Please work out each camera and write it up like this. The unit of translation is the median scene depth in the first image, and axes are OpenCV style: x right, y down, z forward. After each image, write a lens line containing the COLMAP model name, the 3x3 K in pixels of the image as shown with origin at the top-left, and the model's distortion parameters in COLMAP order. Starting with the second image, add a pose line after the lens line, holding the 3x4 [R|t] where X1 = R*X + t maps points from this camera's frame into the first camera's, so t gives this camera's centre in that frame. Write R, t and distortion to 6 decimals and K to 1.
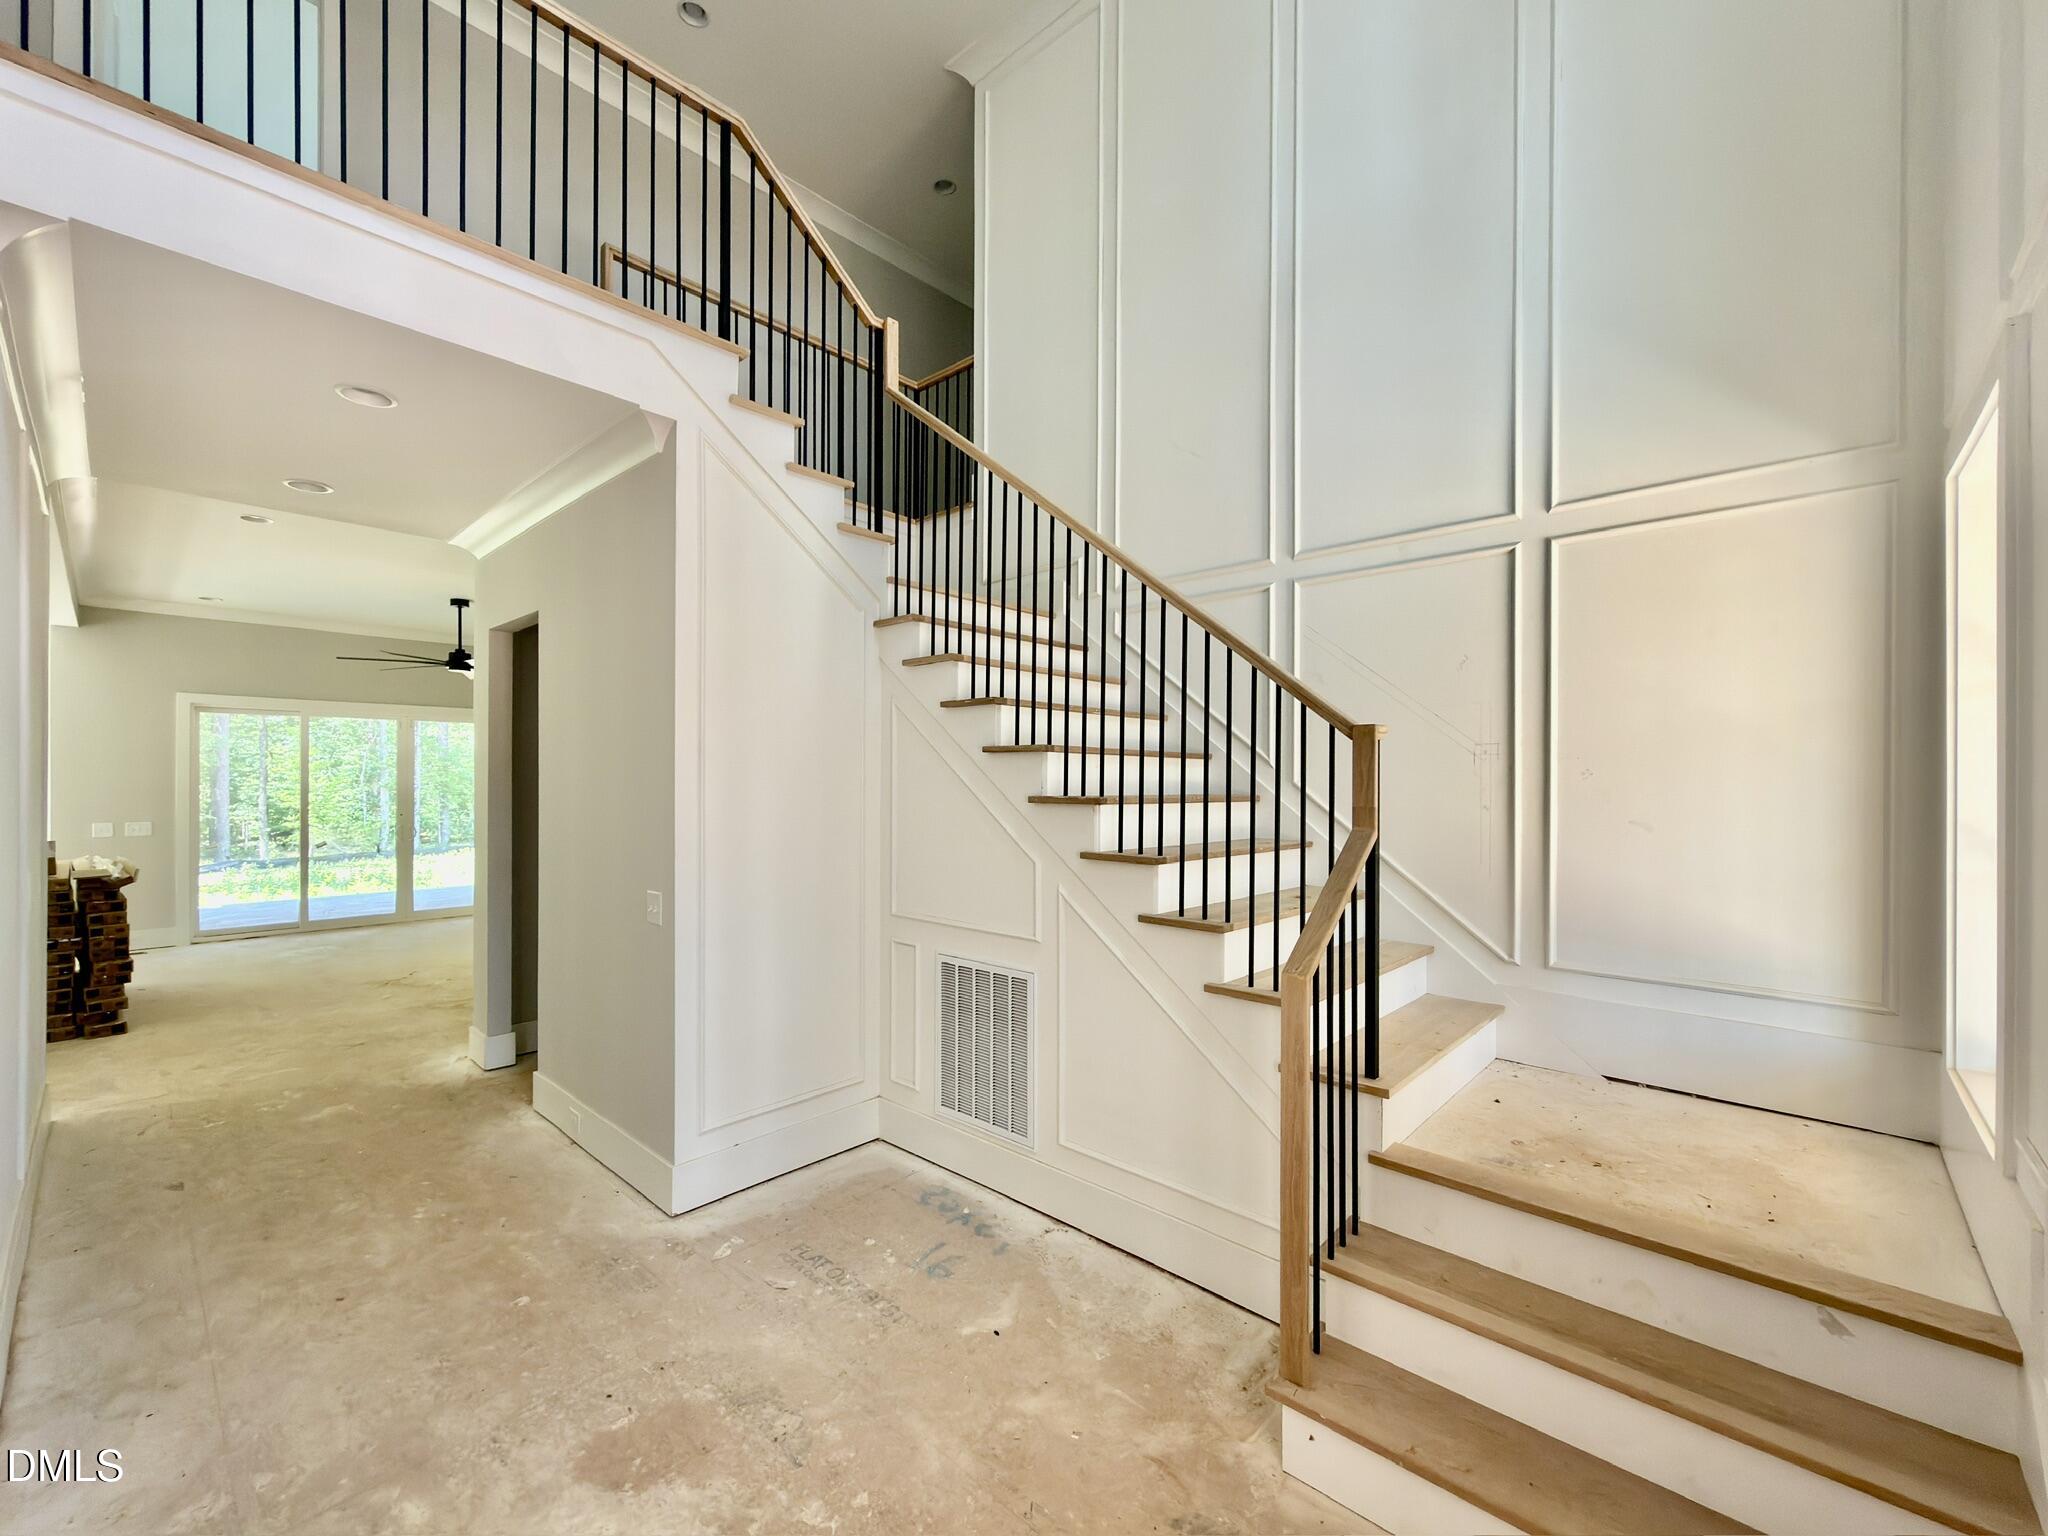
lens RADIAL K [[832.0, 0, 1020.8], [0, 832.0, 774.6], [0, 0, 1]] dist [-0.001182, 0.000001]
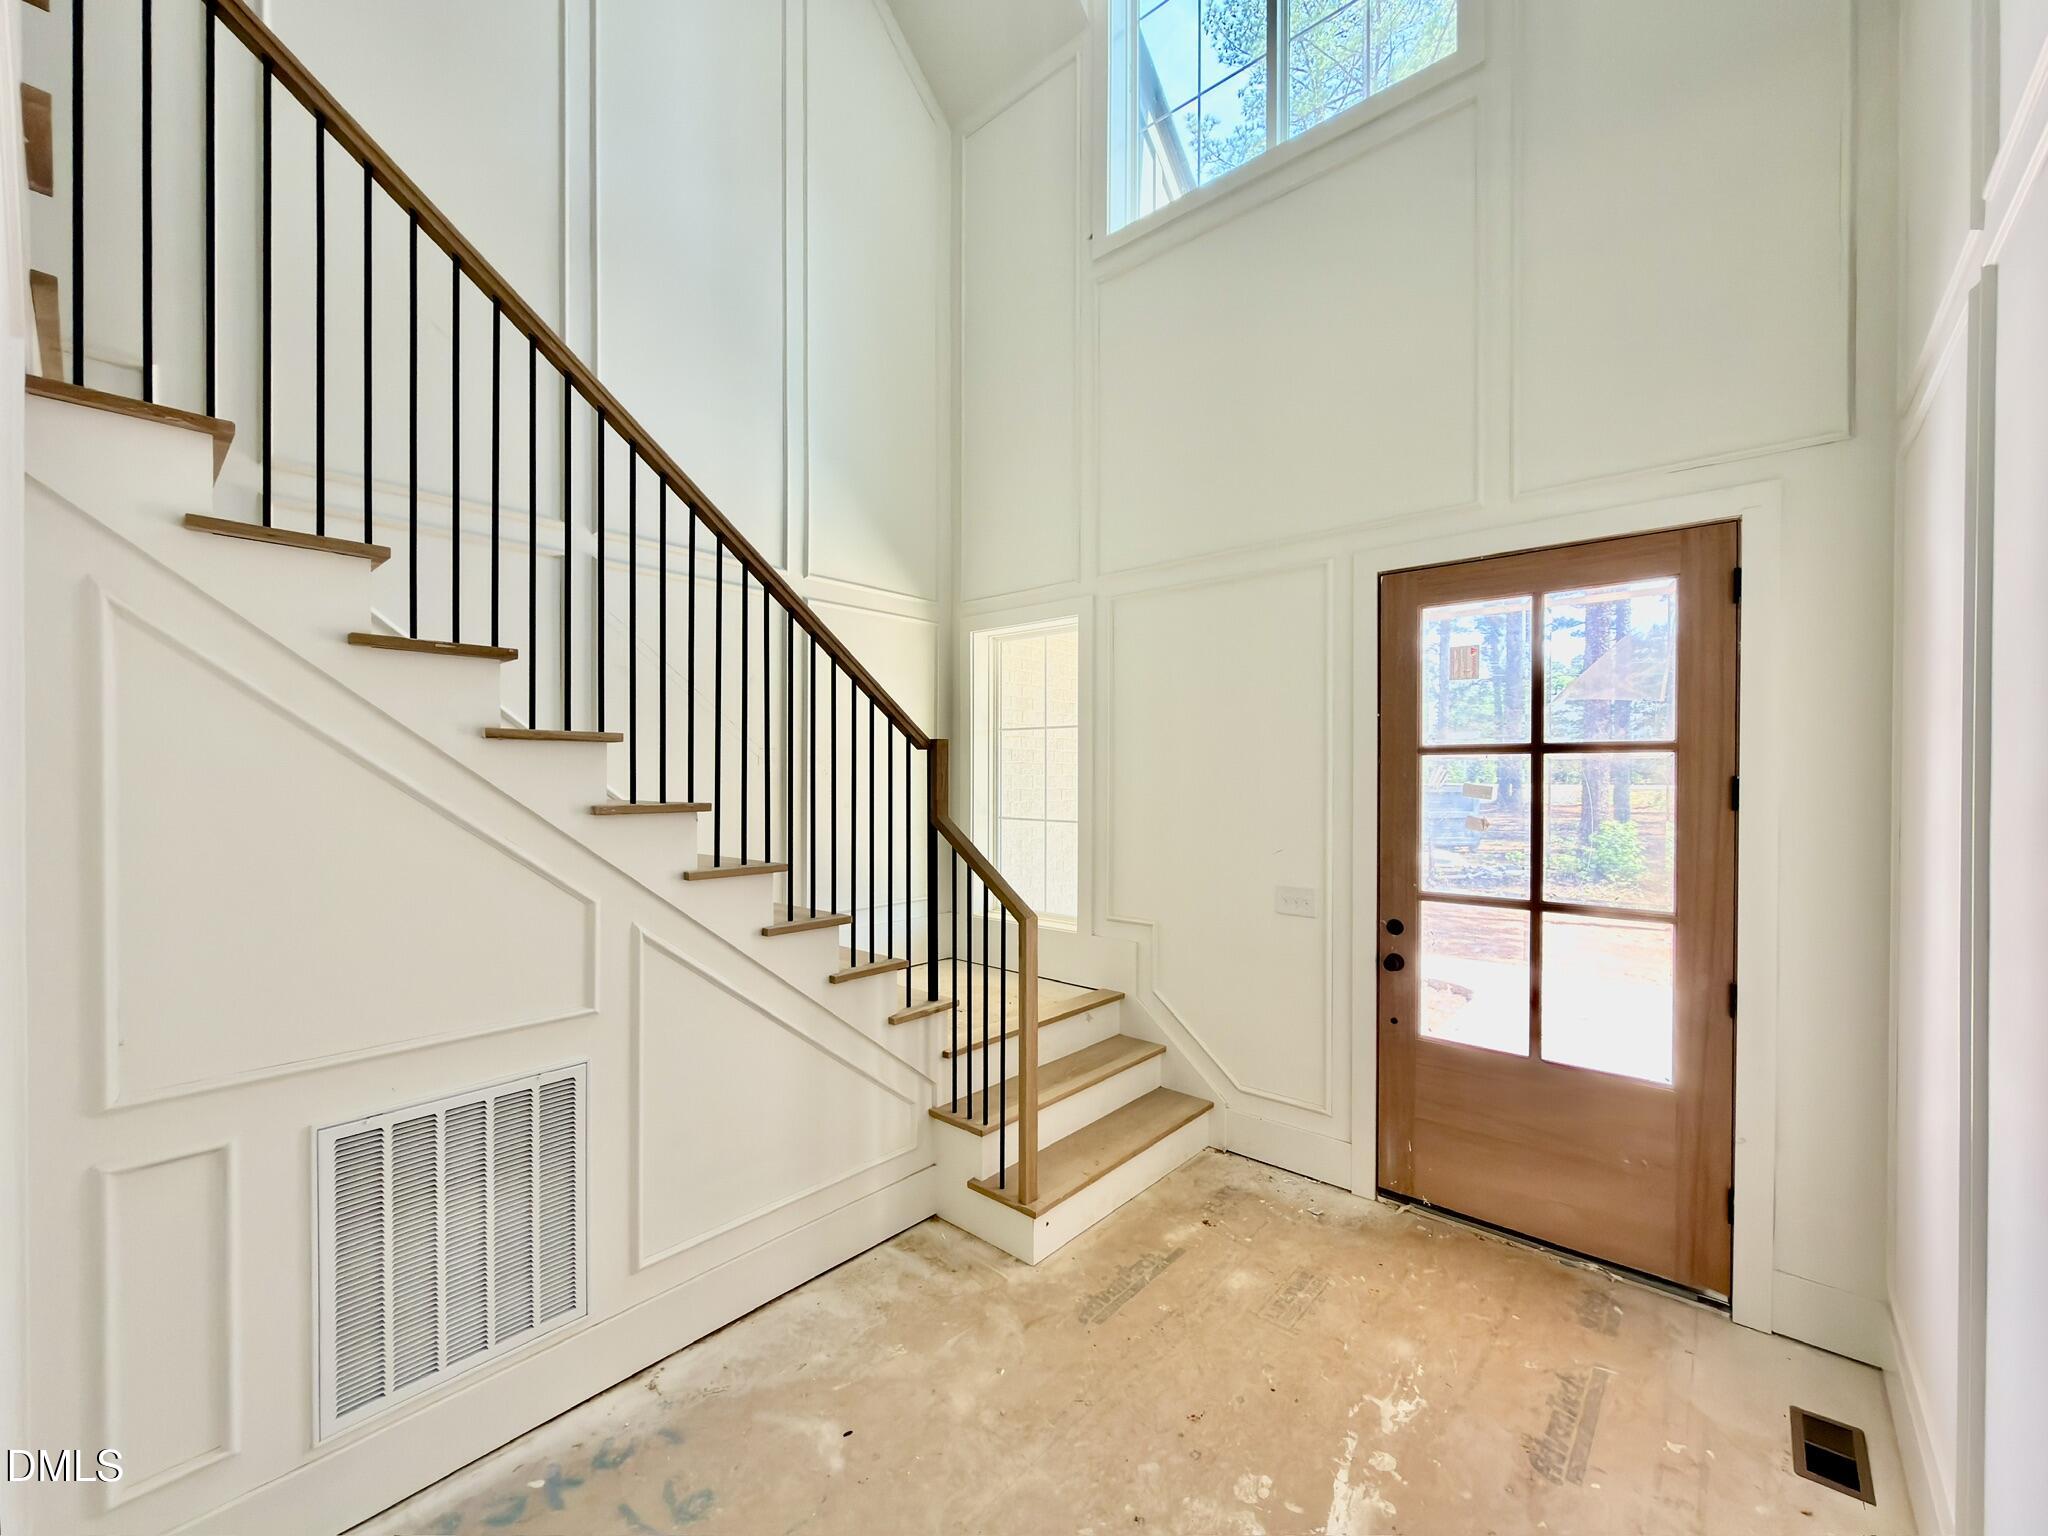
lens RADIAL K [[832.0, 0, 1019.6], [0, 832.0, 777.1], [0, 0, 1]] dist [-0.001182, 0.000001]
pose [[-0.021282, -0.009761, 0.999726, -0.835434], [-0.008606, 0.999917, 0.009580, -0.009347], [-0.999736, -0.008399, -0.021364, 0.808852]]
